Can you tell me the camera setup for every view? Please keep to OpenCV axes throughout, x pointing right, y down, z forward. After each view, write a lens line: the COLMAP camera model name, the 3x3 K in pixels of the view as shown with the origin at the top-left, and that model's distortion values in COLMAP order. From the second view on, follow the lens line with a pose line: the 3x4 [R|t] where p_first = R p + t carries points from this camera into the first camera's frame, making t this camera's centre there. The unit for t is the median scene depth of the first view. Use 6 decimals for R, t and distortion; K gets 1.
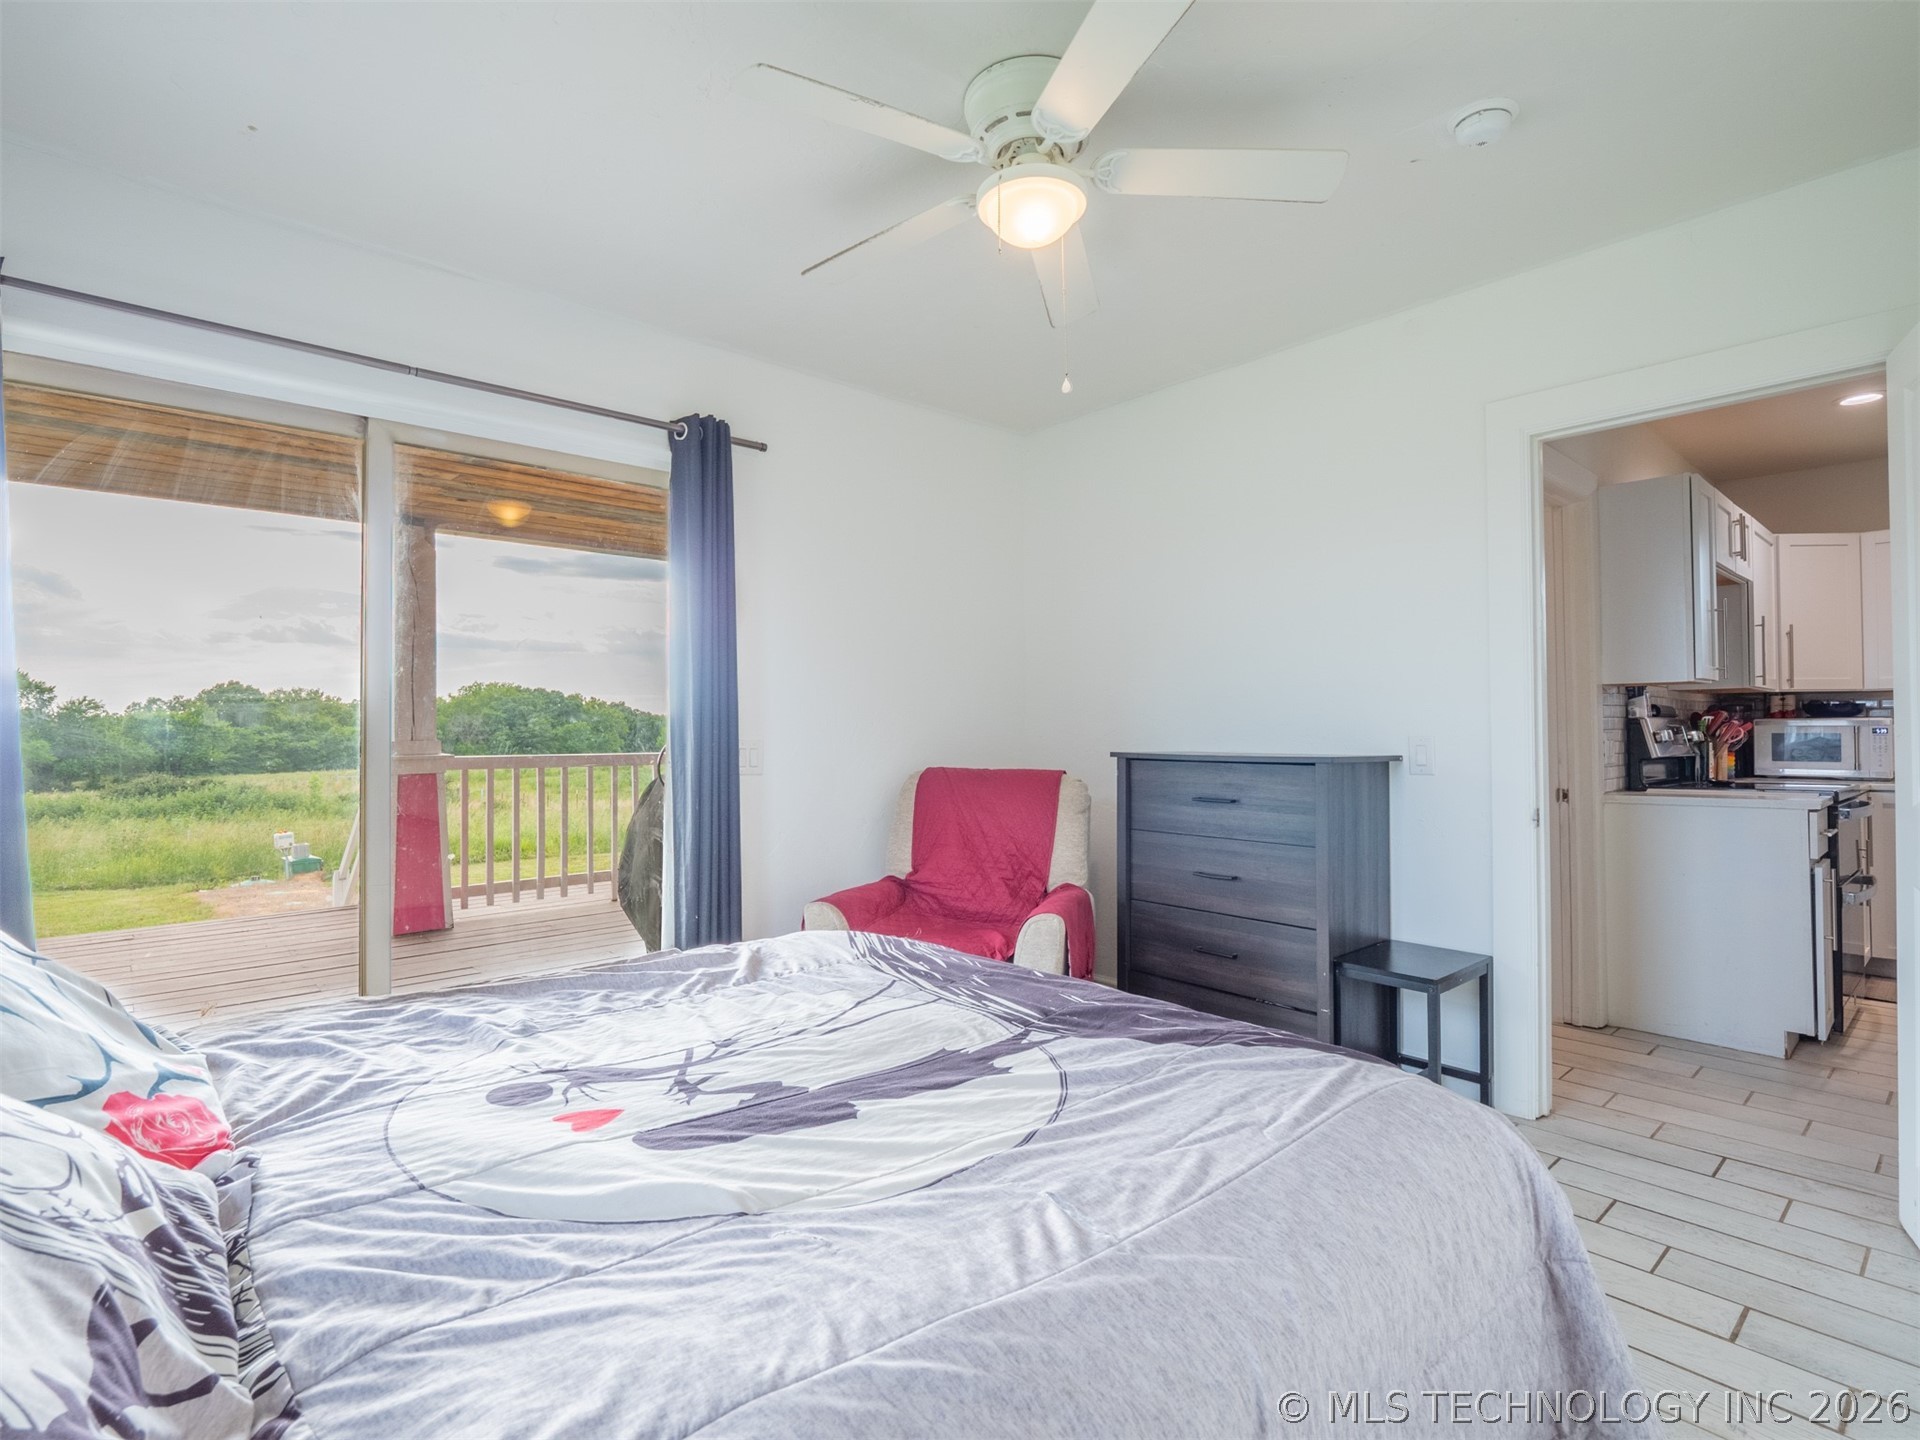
lens RADIAL K [[953.5, 0, 960.0], [0, 953.5, 720.0], [0, 0, 1]] dist [0.002450, 0.000340]
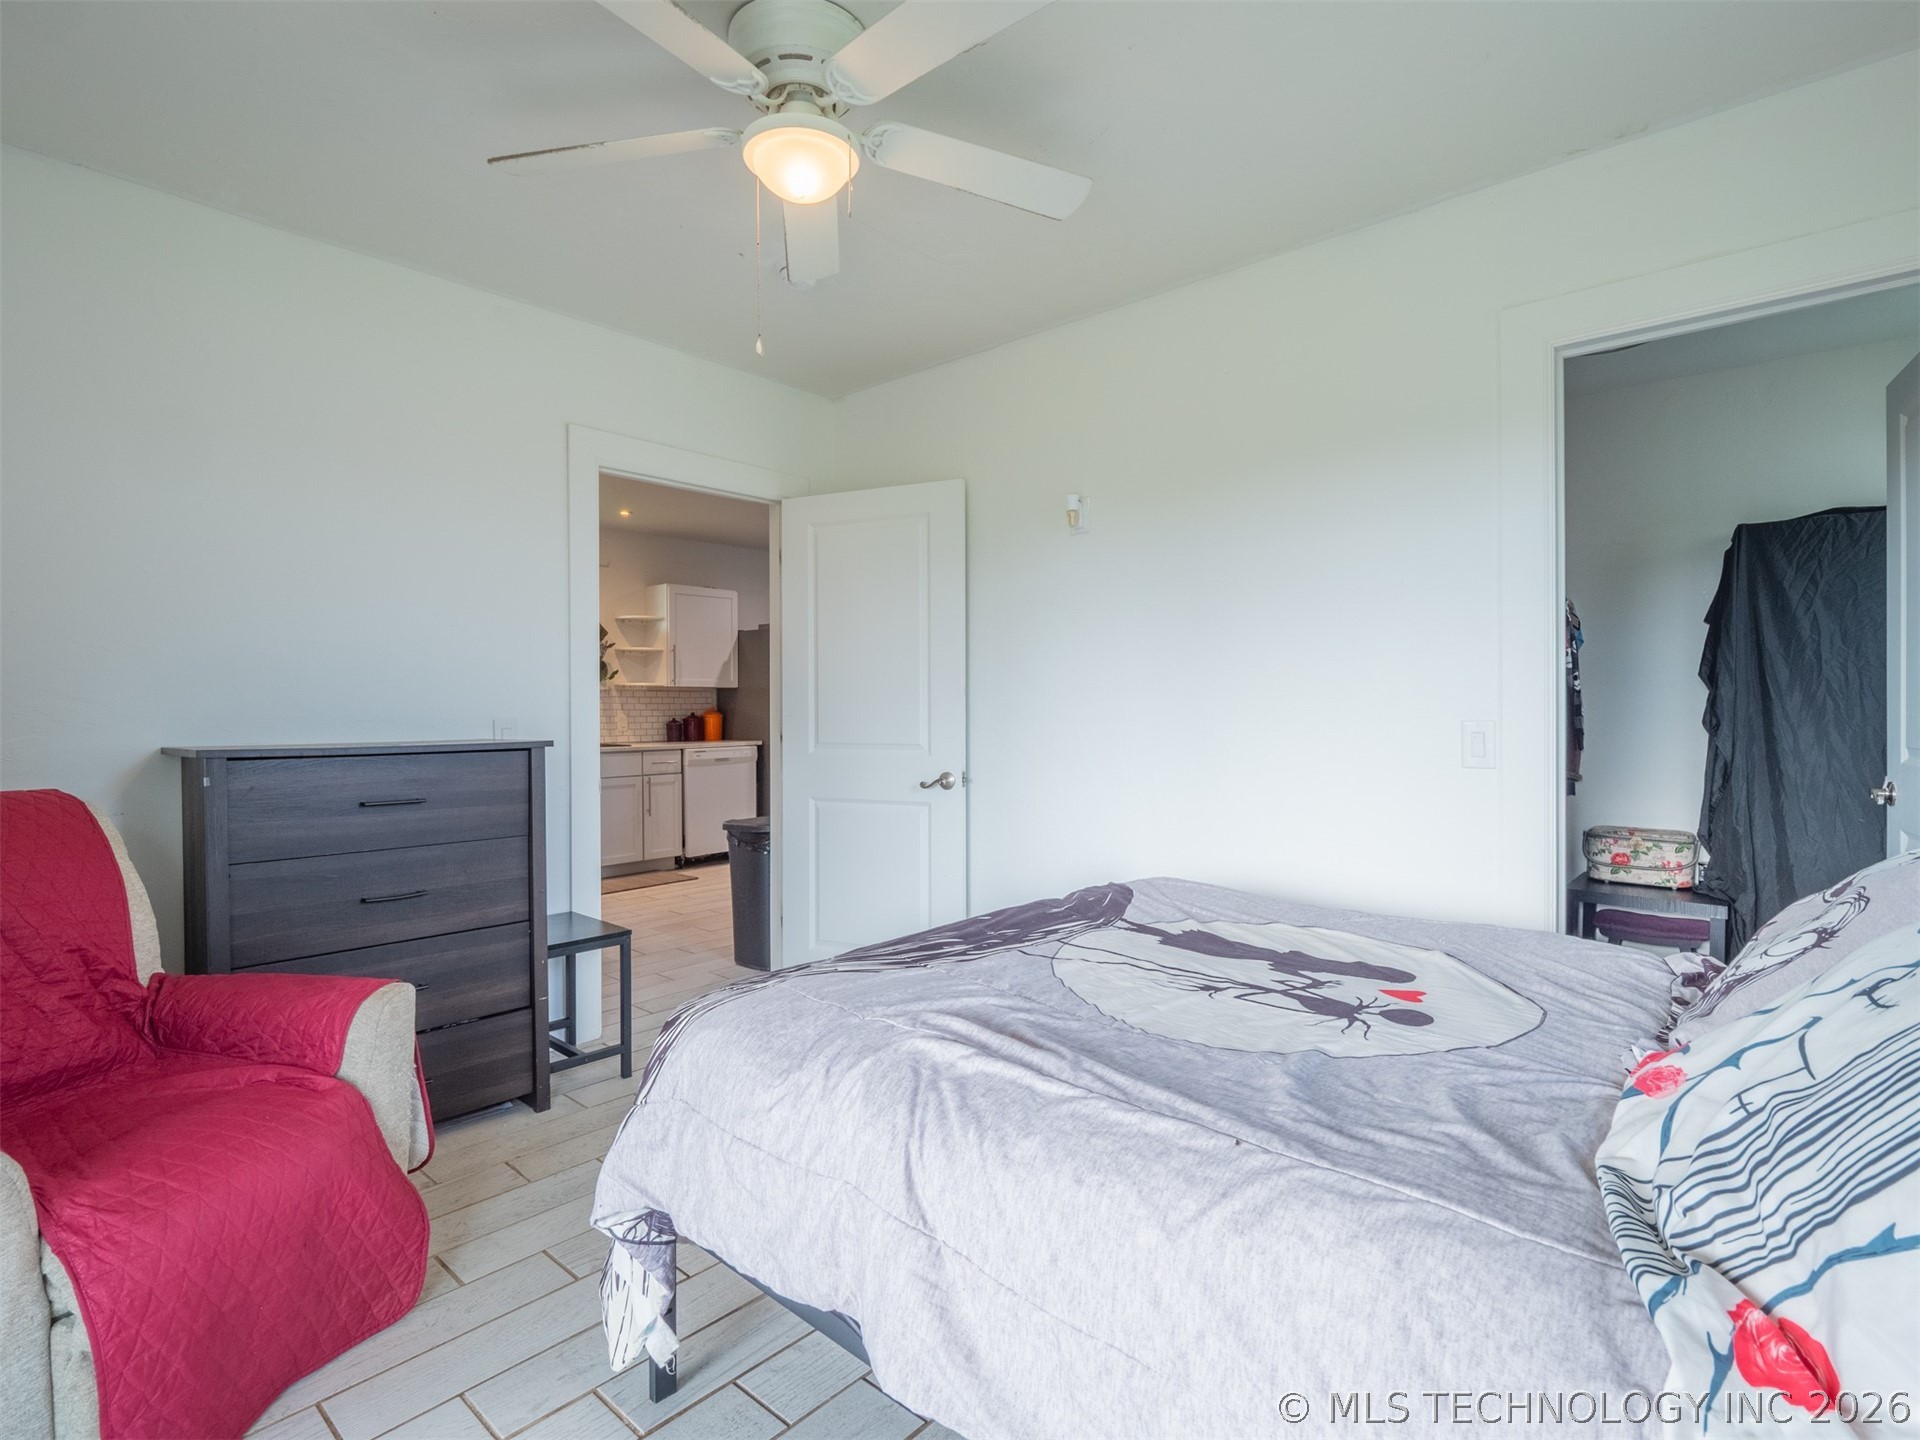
lens RADIAL K [[953.5, 0, 960.0], [0, 953.5, 720.0], [0, 0, 1]] dist [0.002450, 0.000340]
pose [[-0.106343, -0.005378, 0.994315, -0.884757], [-0.002203, 0.999984, 0.005173, 0.015815], [-0.994327, -0.001640, -0.106354, 0.948628]]
